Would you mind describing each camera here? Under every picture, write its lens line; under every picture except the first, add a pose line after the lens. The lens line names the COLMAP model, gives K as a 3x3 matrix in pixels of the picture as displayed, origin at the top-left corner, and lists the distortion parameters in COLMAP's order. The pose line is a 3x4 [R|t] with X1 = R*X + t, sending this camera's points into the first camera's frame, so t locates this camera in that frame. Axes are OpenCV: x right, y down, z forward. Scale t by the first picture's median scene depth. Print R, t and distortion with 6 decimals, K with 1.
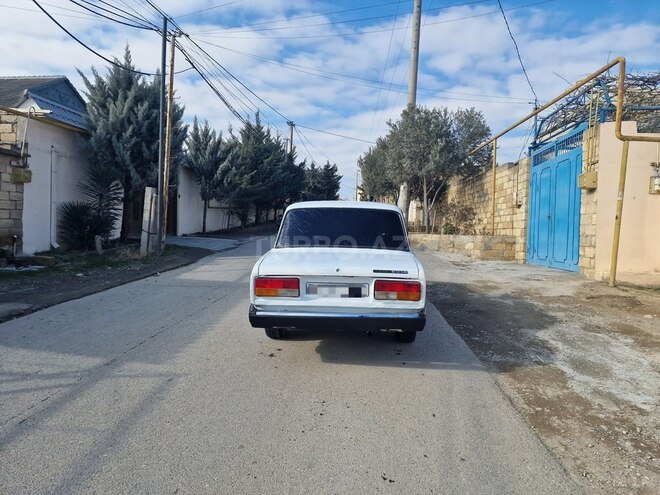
lens RADIAL K [[453.2, 0, 319.5], [0, 453.2, 246.2], [0, 0, 1]] dist [0.081521, -0.056899]
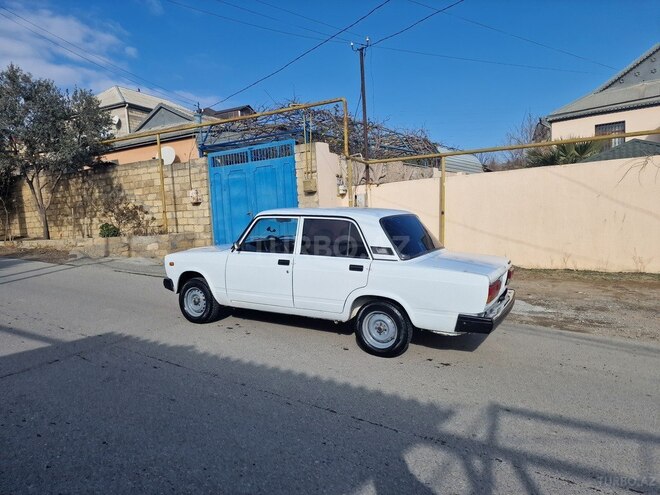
lens RADIAL K [[457.6, 0, 342.6], [0, 457.6, 250.5], [0, 0, 1]] dist [0.065350, -0.005901]
pose [[0.393693, -0.110947, 0.912522, -0.230864], [0.084426, 0.992858, 0.084291, -0.024400], [-0.915357, 0.043855, 0.400248, 0.165697]]
